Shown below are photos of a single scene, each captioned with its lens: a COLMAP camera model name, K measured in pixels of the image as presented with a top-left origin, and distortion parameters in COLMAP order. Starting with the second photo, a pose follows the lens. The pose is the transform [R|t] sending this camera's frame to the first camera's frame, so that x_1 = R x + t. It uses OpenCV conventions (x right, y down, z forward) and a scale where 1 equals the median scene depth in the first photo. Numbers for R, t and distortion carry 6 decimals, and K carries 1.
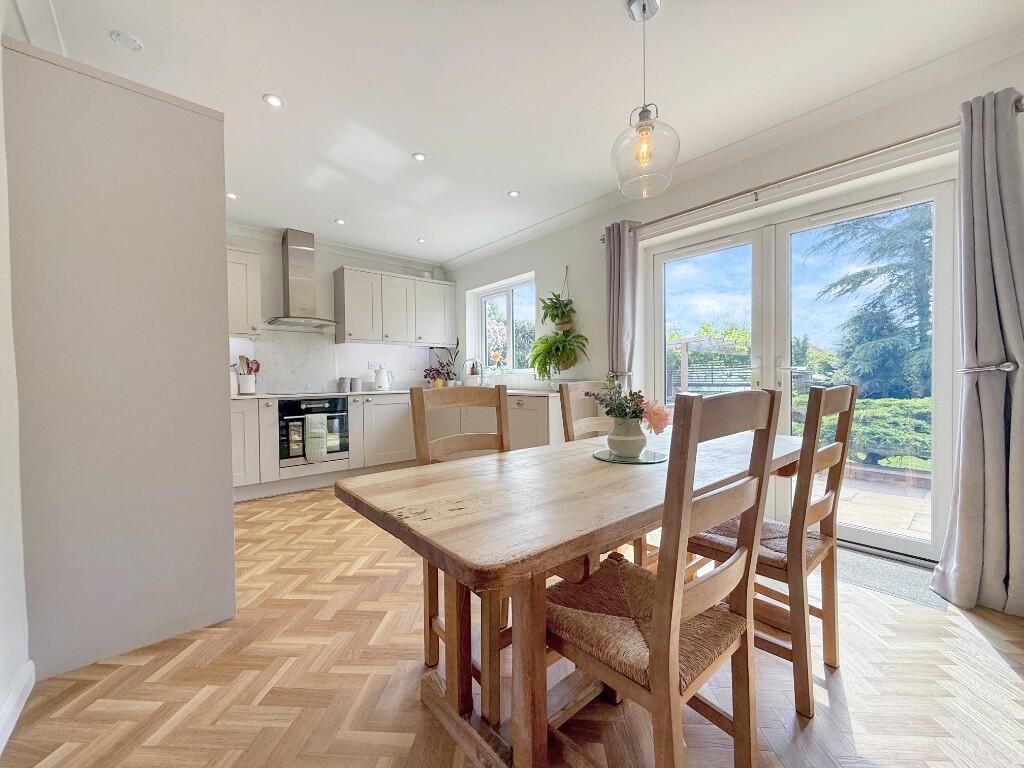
lens RADIAL K [[408.2, 0, 507.8], [0, 408.2, 385.2], [0, 0, 1]] dist [0.000745, 0.000132]
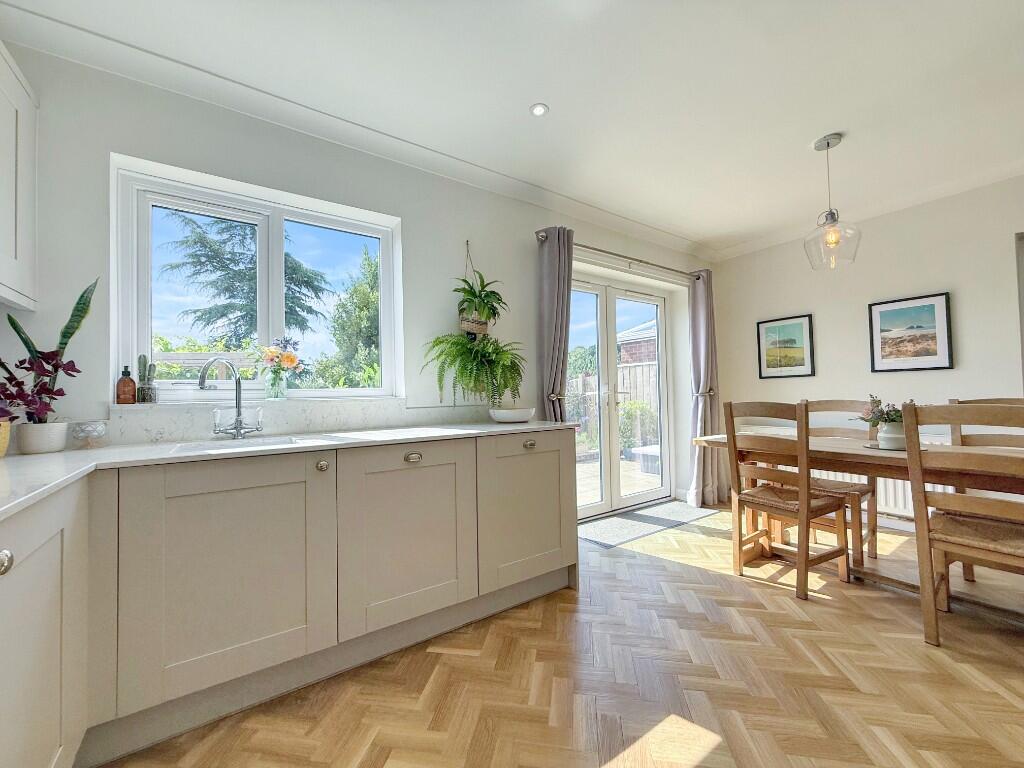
lens RADIAL K [[408.2, 0, 507.8], [0, 408.2, 385.2], [0, 0, 1]] dist [0.000745, 0.000132]
pose [[0.105752, 0.033339, 0.993833, -0.492063], [0.035239, 0.998684, -0.037252, -0.019925], [-0.993768, 0.038961, 0.104438, 0.816824]]
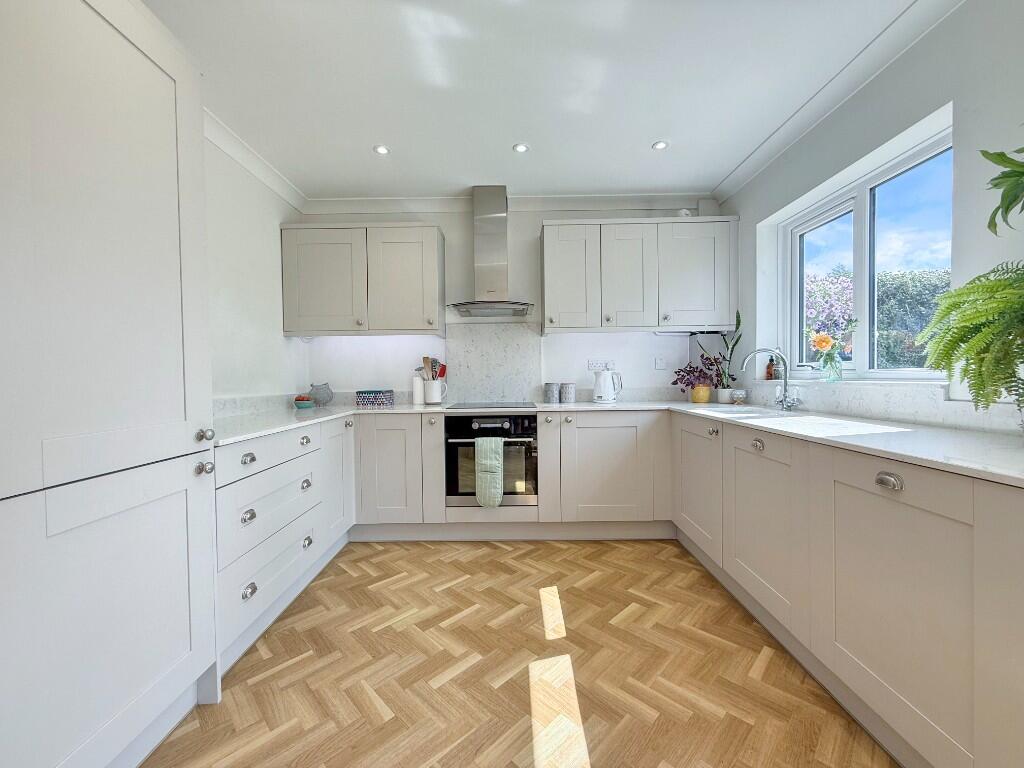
lens RADIAL K [[408.2, 0, 507.8], [0, 408.2, 385.2], [0, 0, 1]] dist [0.000745, 0.000132]
pose [[0.749952, 0.017873, -0.661251, 0.013163], [-0.008338, 0.999811, 0.017567, -0.030055], [0.661439, -0.007661, 0.749959, 0.471587]]
